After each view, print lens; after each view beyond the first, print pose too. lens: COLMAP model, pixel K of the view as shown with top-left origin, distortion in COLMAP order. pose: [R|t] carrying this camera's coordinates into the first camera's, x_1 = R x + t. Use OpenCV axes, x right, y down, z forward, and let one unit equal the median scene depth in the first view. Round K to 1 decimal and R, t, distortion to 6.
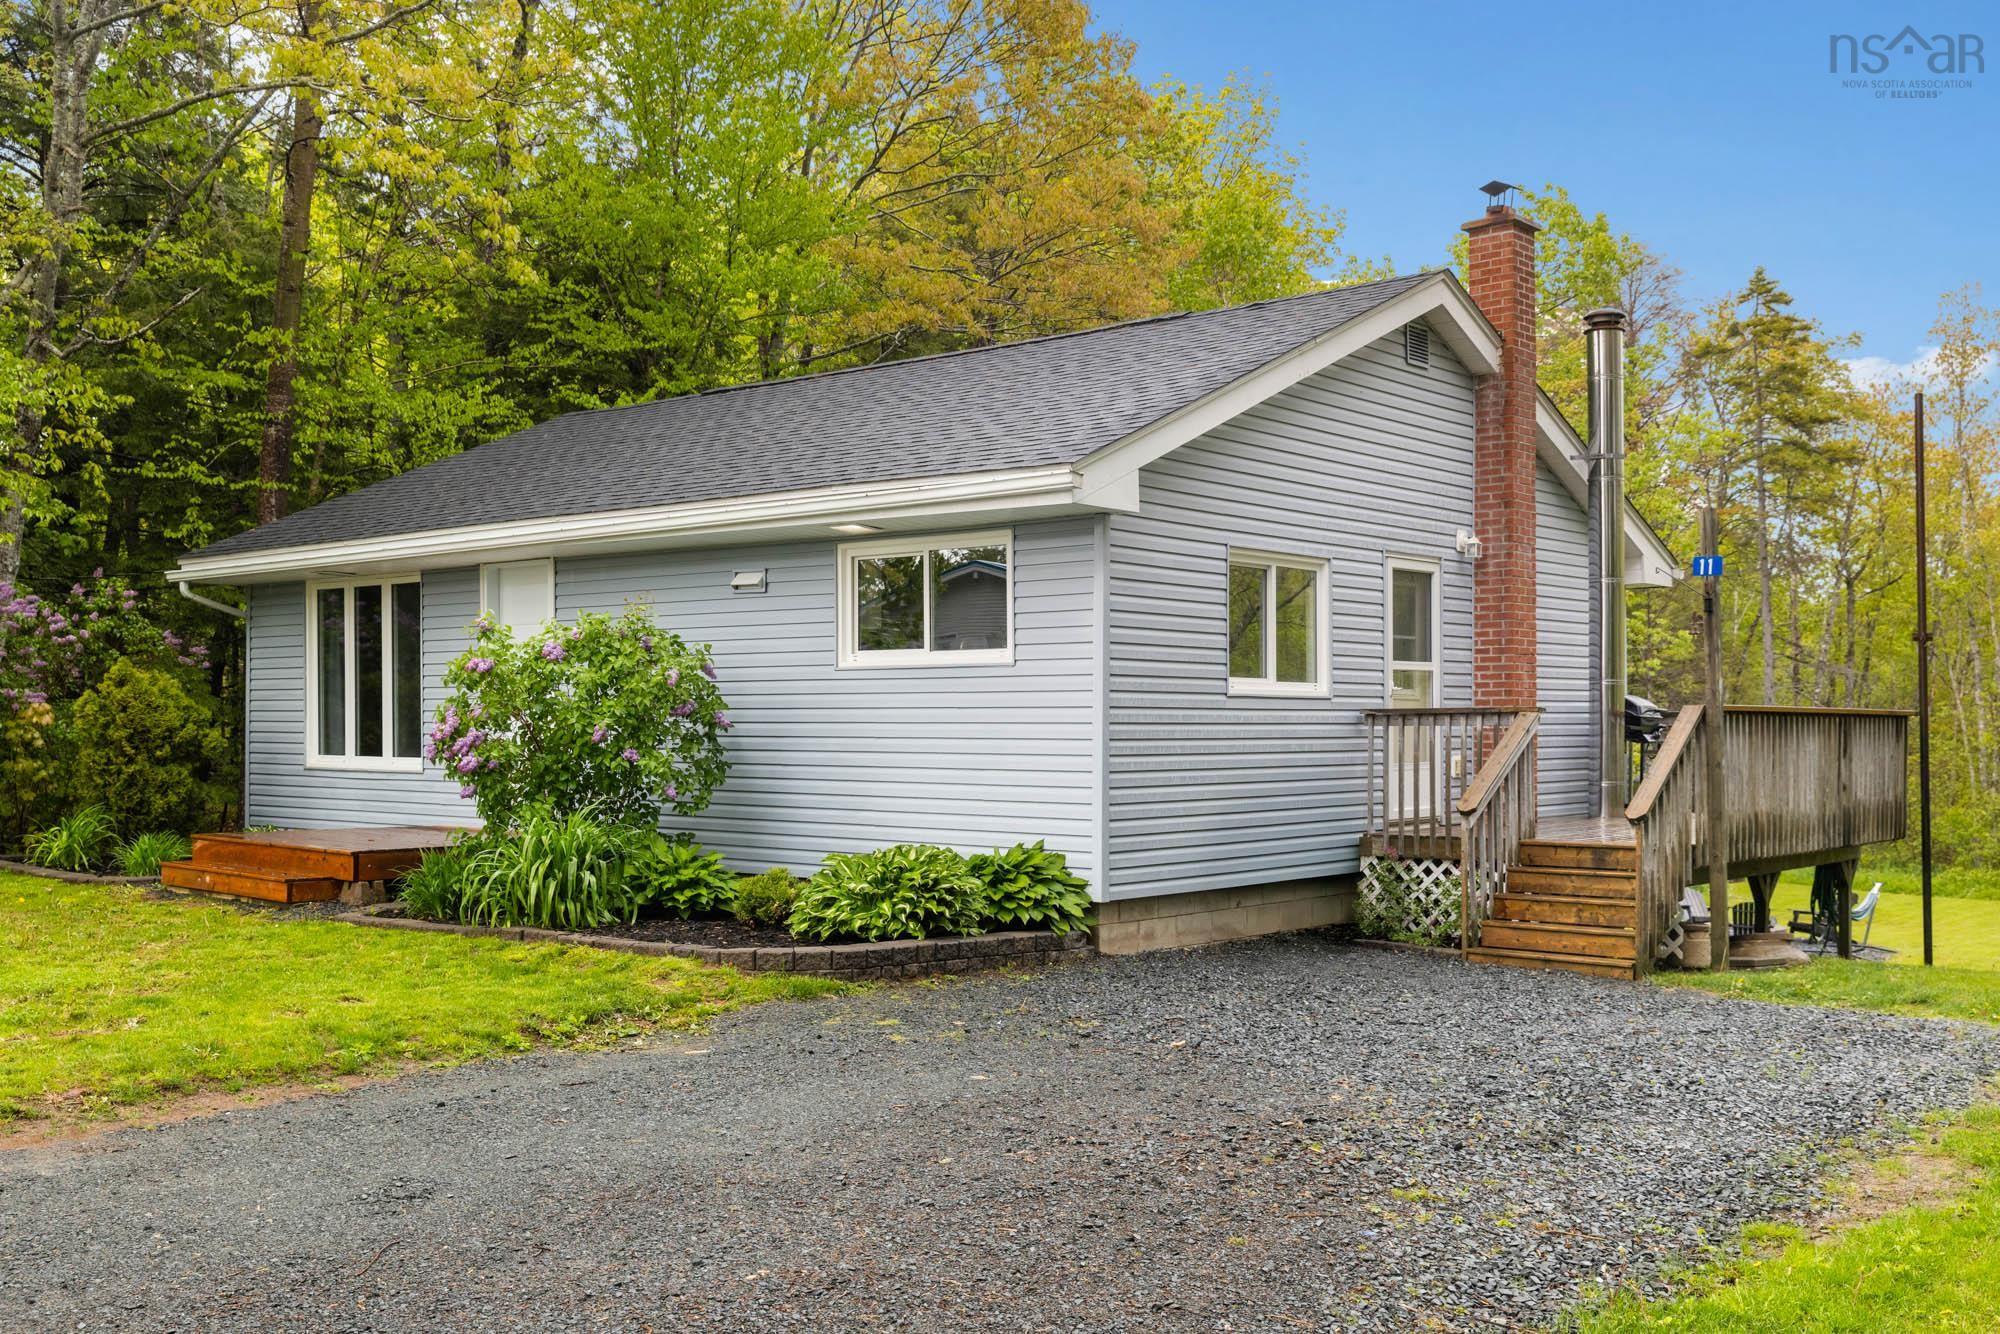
lens RADIAL K [[1886.6, 0, 997.2], [0, 1886.6, 678.8], [0, 0, 1]] dist [0.018606, 0.000000]
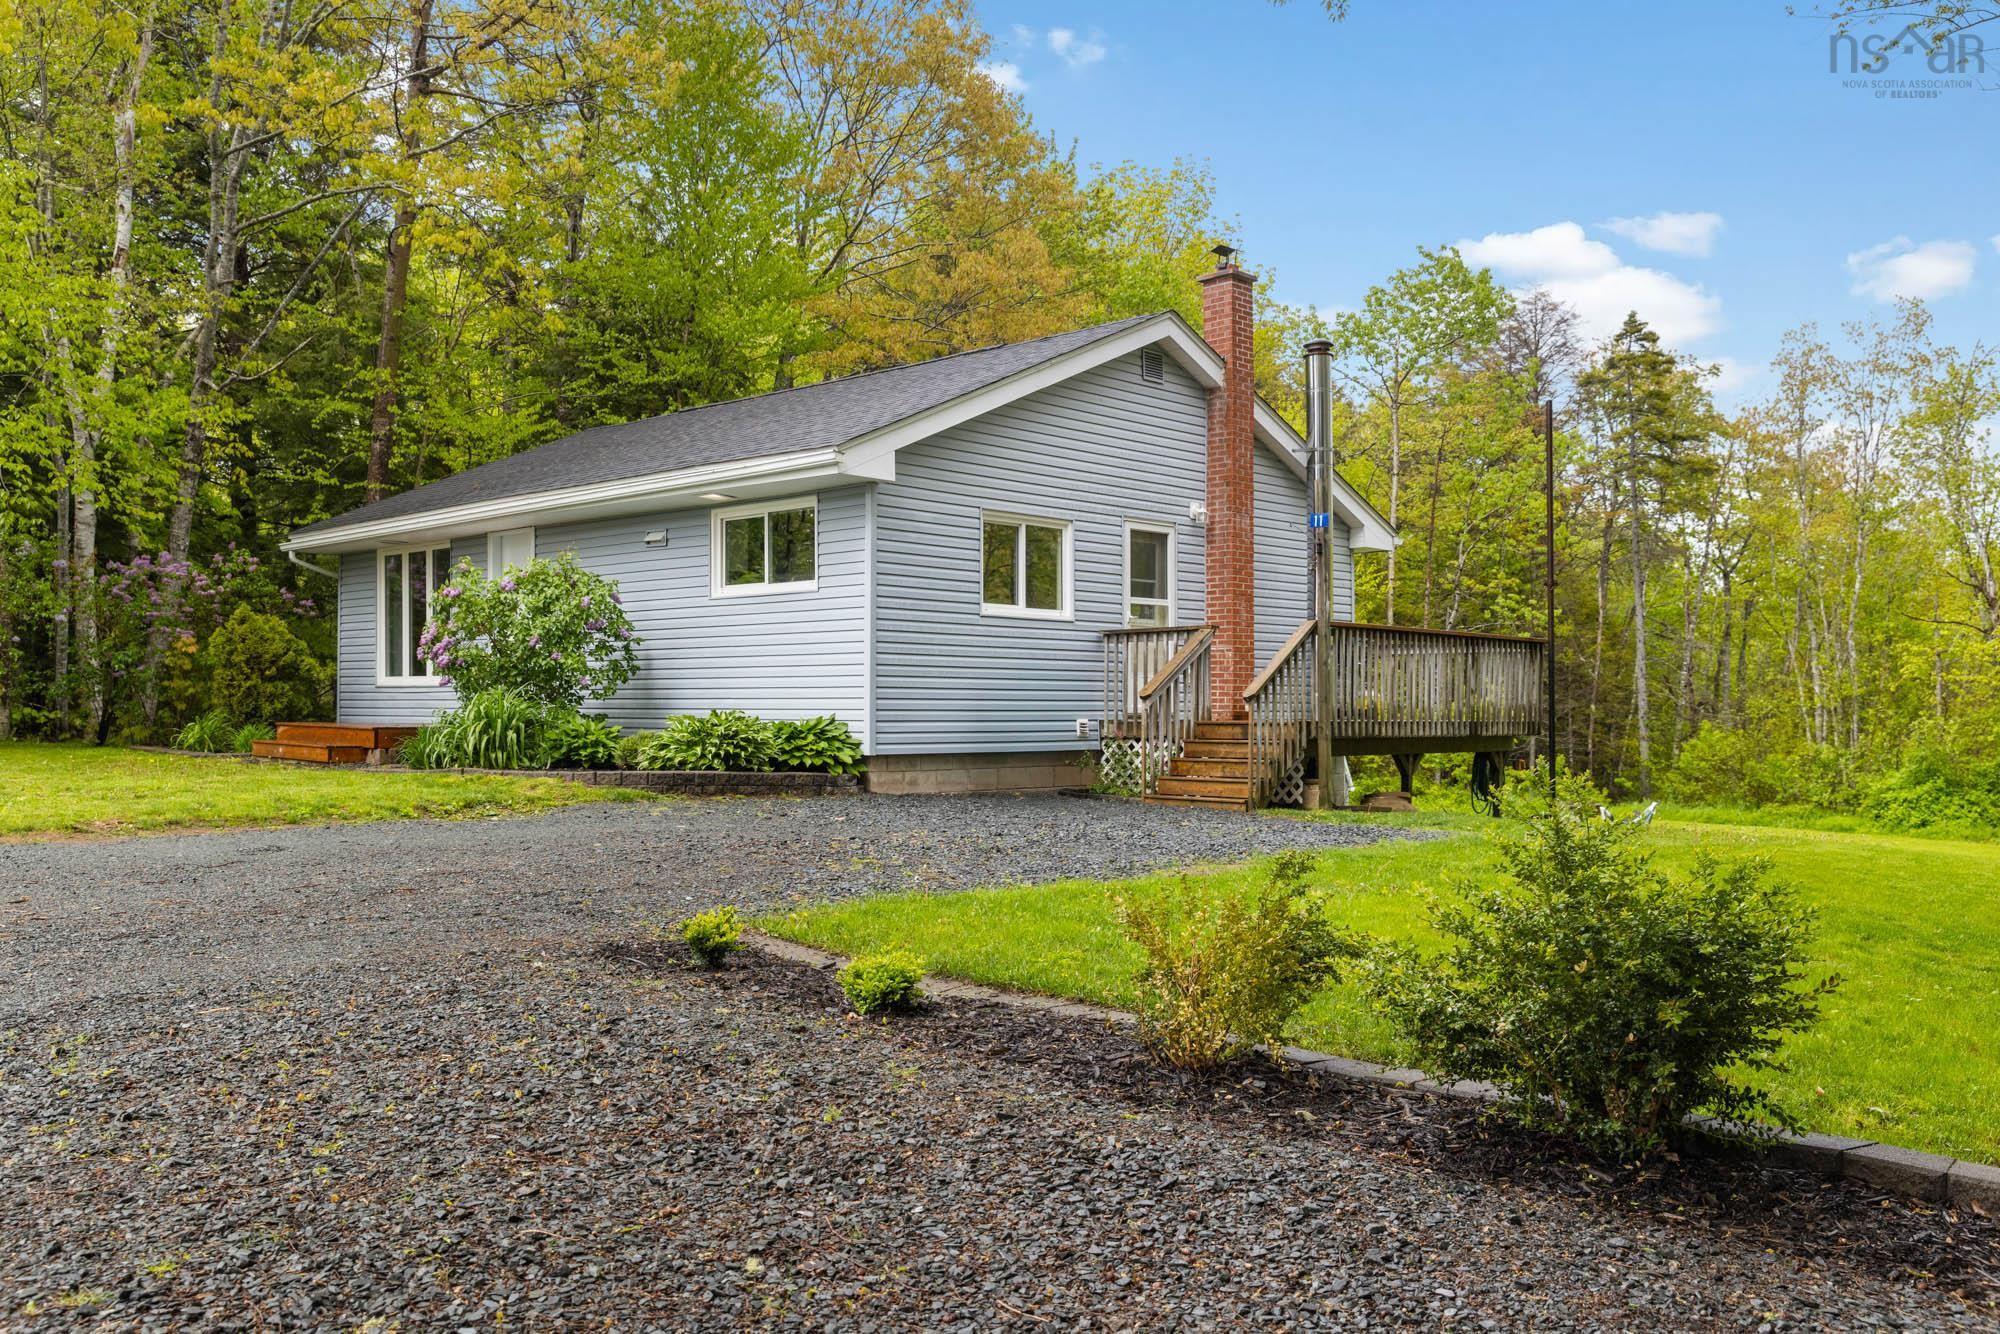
lens RADIAL K [[1631.5, 0, 999.4], [0, 1631.5, 670.4], [0, 0, 1]] dist [-0.002889, -0.005131]
pose [[0.998415, 0.000363, -0.056273, 0.179969], [-0.000576, 0.999993, -0.003766, 0.047727], [0.056271, 0.003792, 0.998408, -0.181306]]
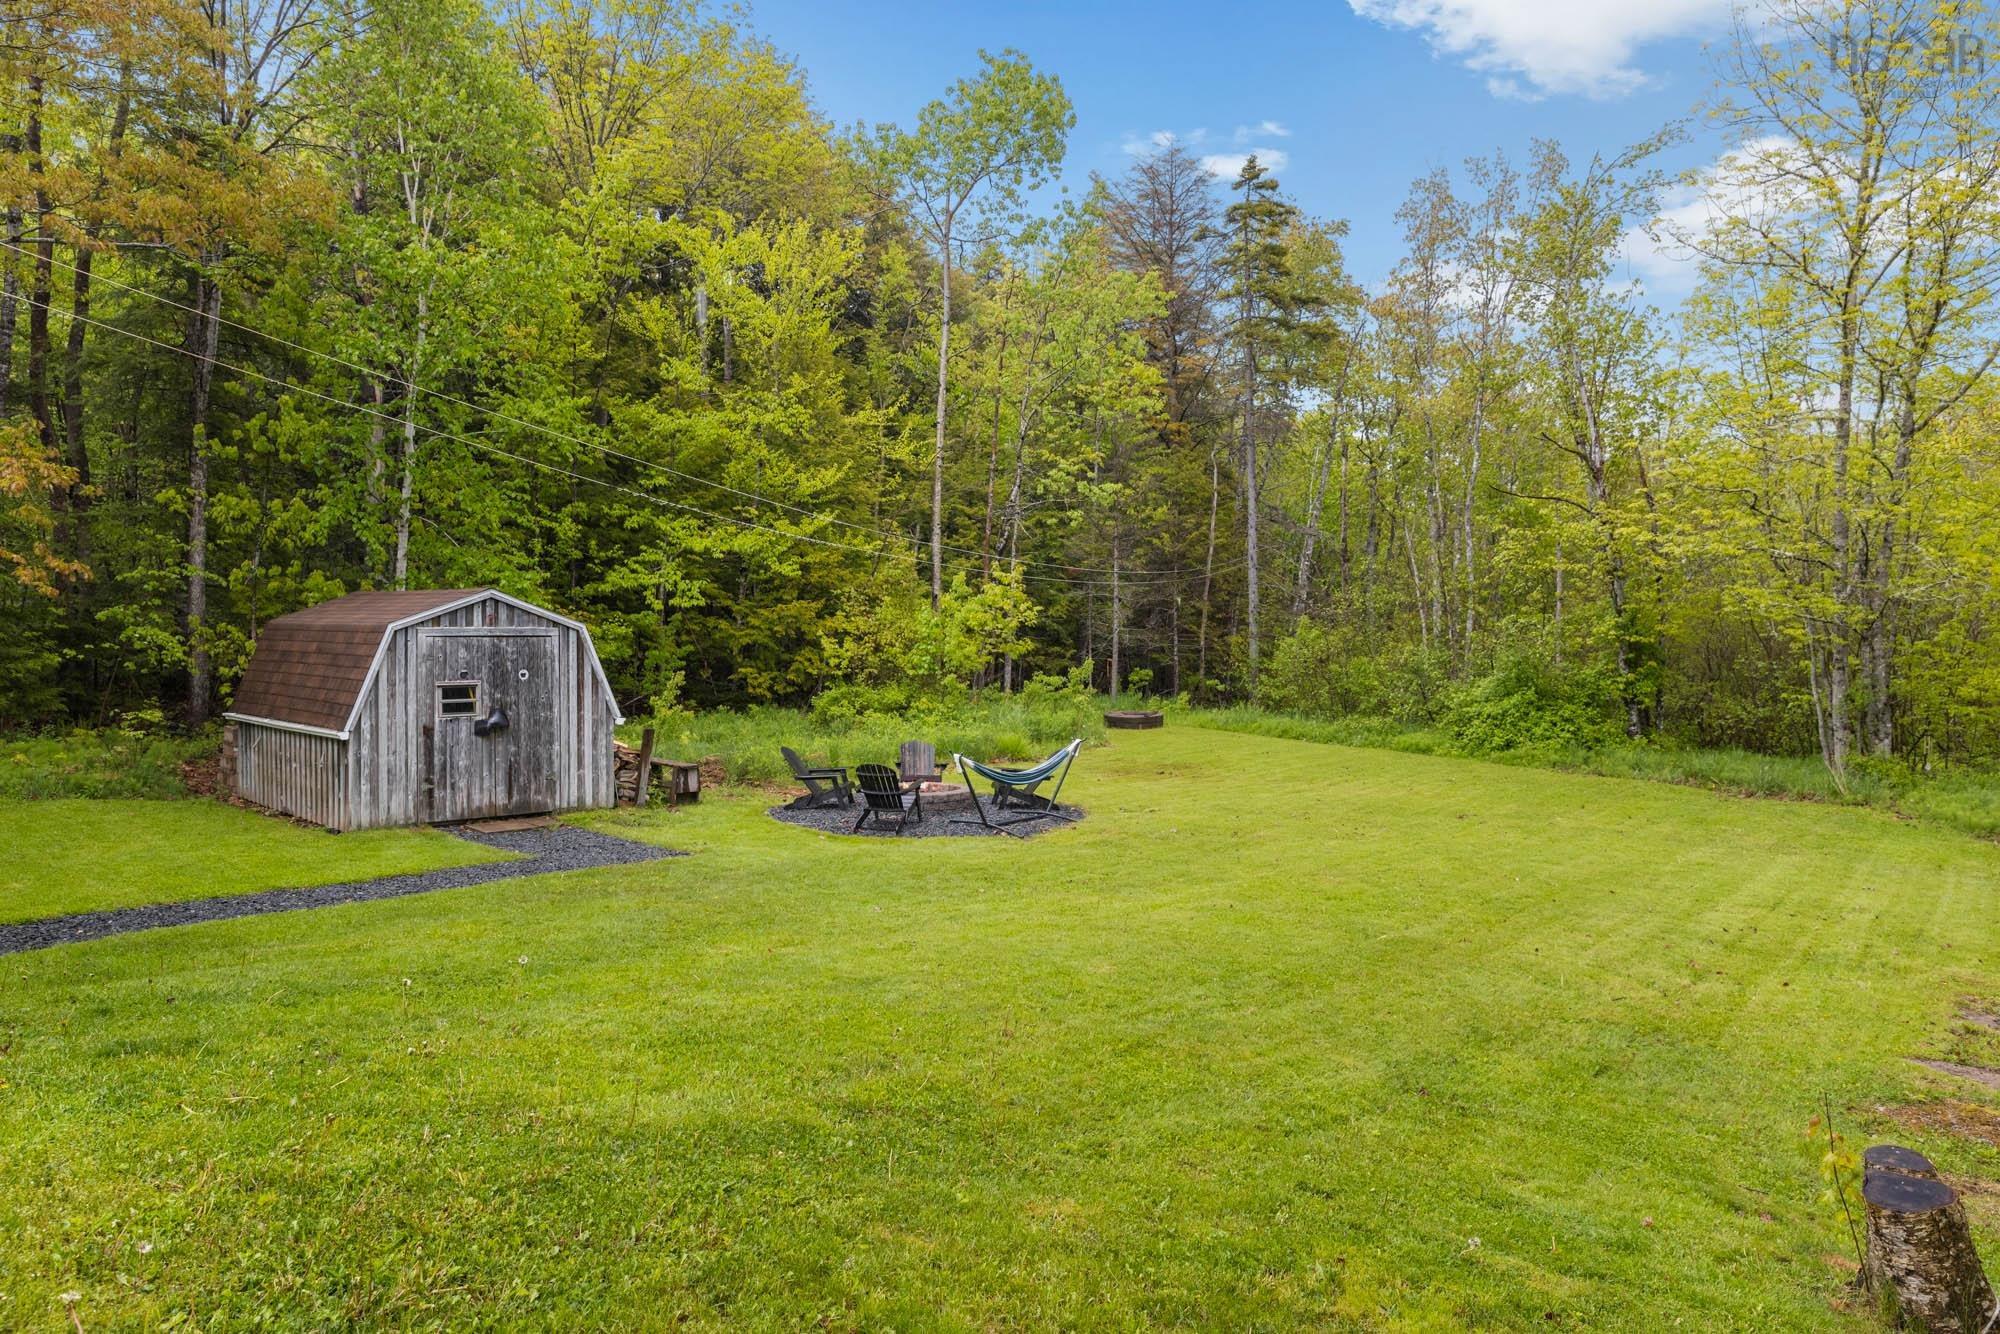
lens RADIAL K [[1389.2, 0, 1004.6], [0, 1389.2, 648.6], [0, 0, 1]] dist [0.011754, -0.000996]
pose [[0.999031, 0.005481, 0.043673, 0.709665], [-0.007949, 0.998369, 0.056530, 0.056873], [-0.043292, -0.056823, 0.997445, 0.627760]]
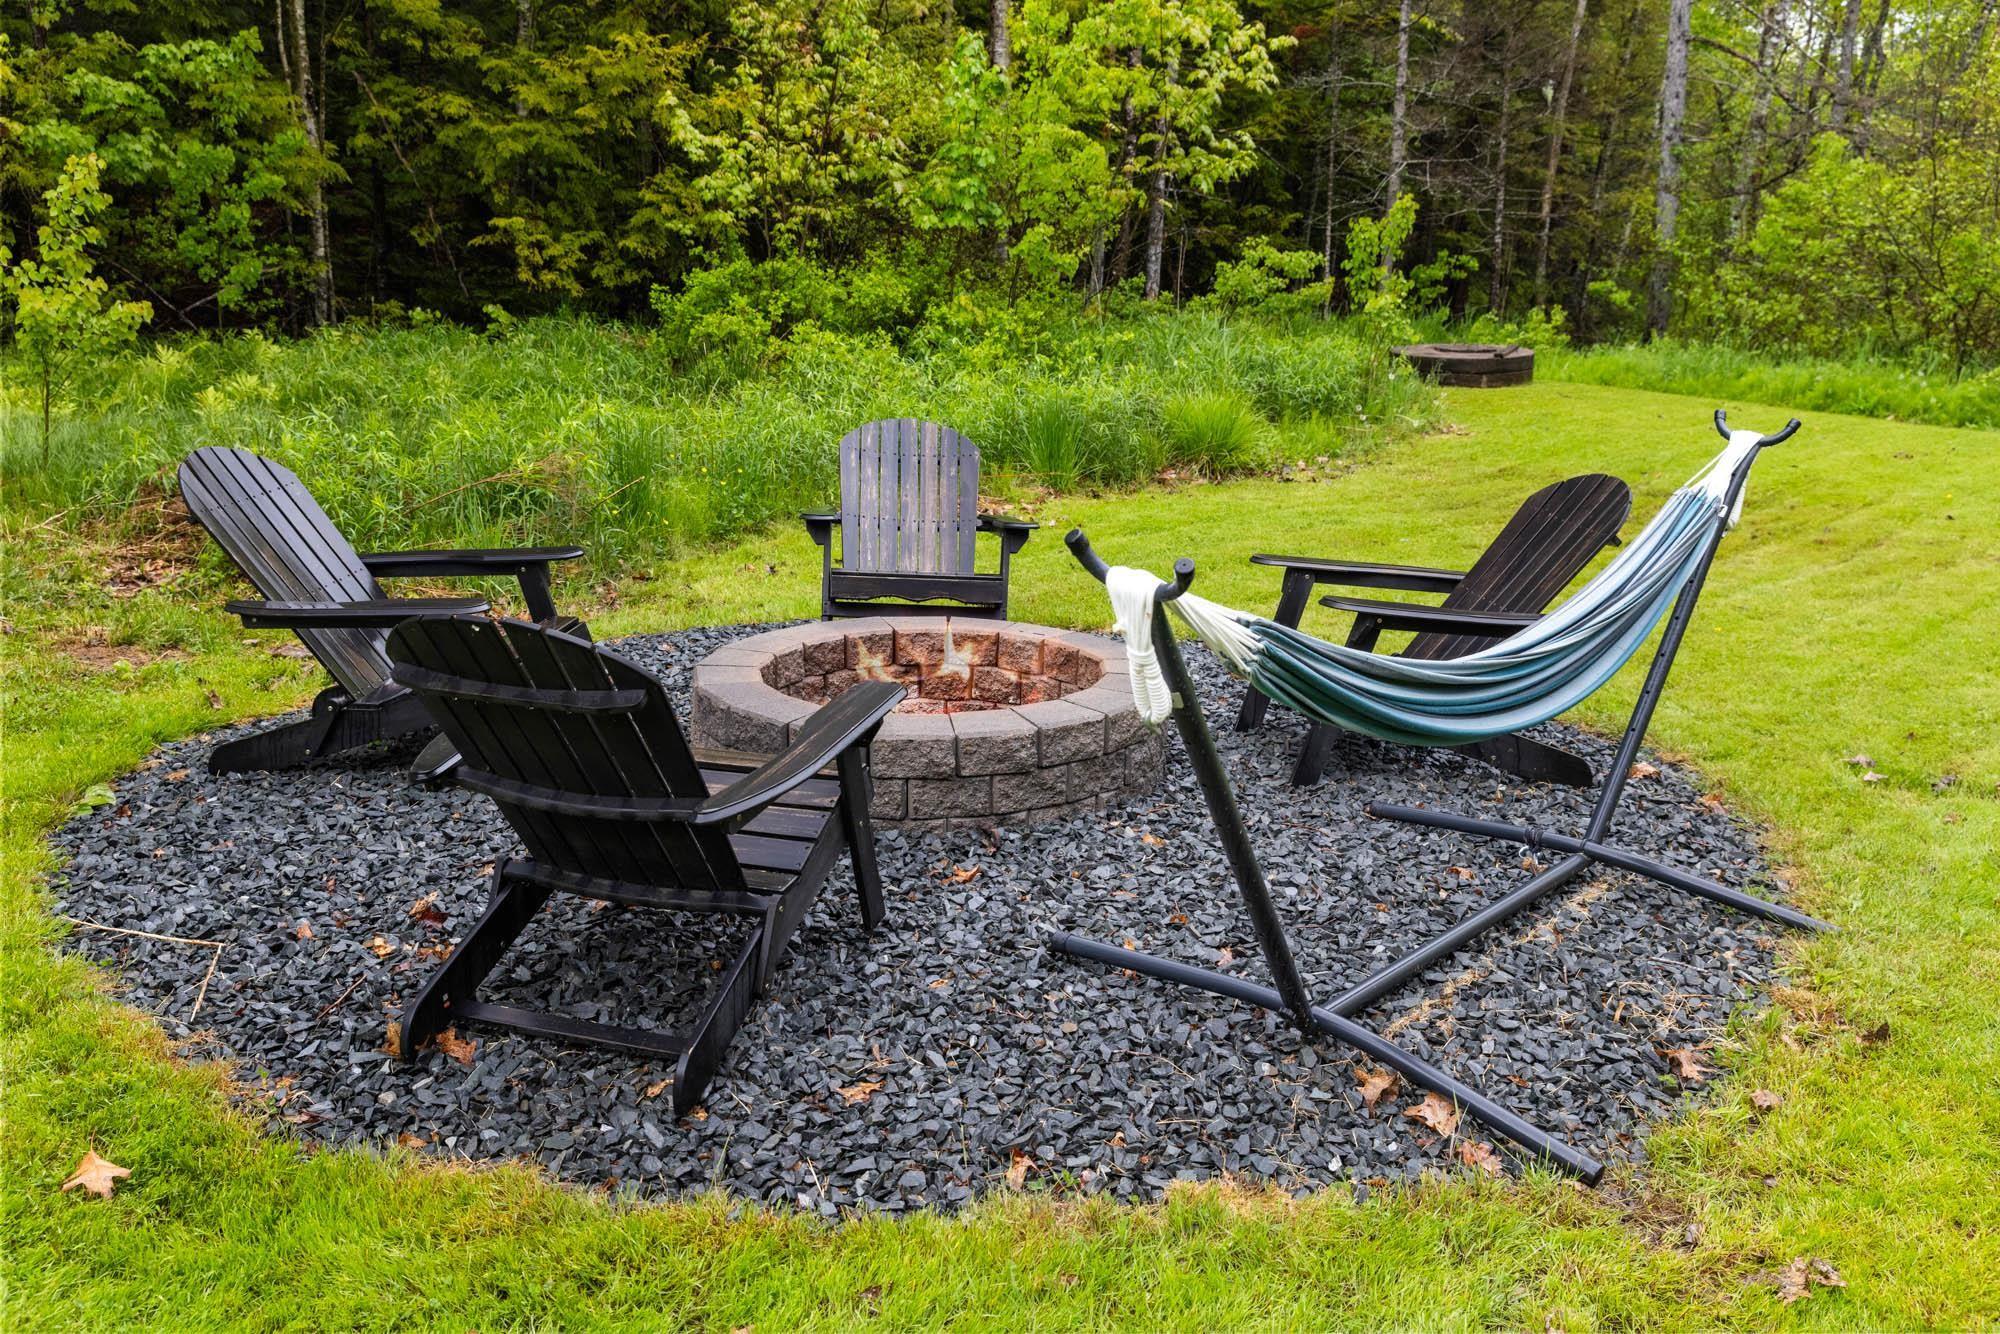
lens RADIAL K [[1886.6, 0, 999.3], [0, 1886.6, 667.9], [0, 0, 1]] dist [0.018606, 0.000000]
pose [[0.999871, 0.015263, -0.005043, 0.709440], [-0.013431, 0.965633, 0.259561, 0.151248], [0.008831, -0.259460, 0.965714, 1.423257]]
